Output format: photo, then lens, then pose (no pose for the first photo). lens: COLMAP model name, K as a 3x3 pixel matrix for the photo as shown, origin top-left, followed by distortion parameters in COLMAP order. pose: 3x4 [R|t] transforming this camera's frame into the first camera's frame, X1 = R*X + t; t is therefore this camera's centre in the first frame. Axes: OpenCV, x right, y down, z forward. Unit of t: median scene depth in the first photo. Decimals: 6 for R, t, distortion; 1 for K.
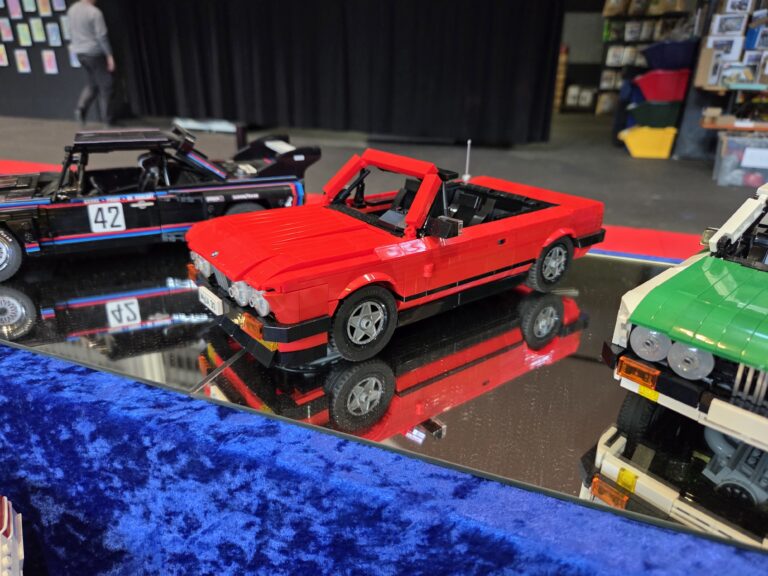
lens RADIAL K [[536.3, 0, 378.2], [0, 536.3, 282.8], [0, 0, 1]] dist [0.024446, -0.029867]
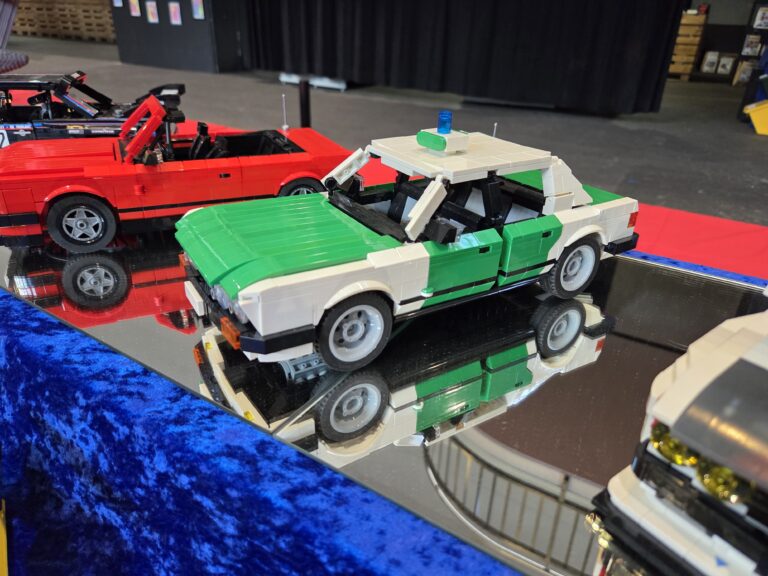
lens RADIAL K [[536.3, 0, 380.5], [0, 536.3, 288.8], [0, 0, 1]] dist [0.024446, -0.029867]
pose [[0.979389, 0.105181, -0.172438, 0.048565], [-0.091617, 0.992174, 0.084839, 0.002738], [0.180012, -0.067292, 0.981360, -0.010036]]
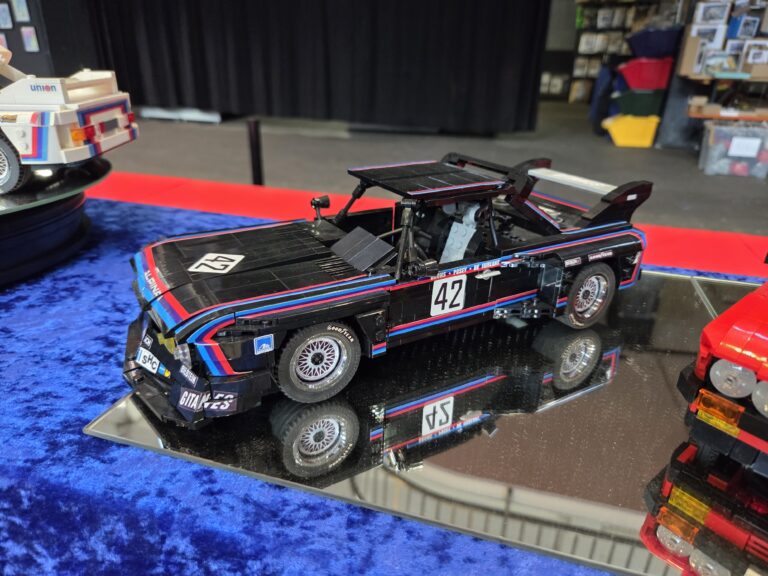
lens RADIAL K [[536.3, 0, 380.2], [0, 536.3, 289.1], [0, 0, 1]] dist [0.024446, -0.029867]
pose [[0.997577, -0.023318, 0.065542, -0.046006], [0.021143, 0.999209, 0.033685, -0.011186], [-0.066275, -0.032217, 0.997281, 0.021121]]
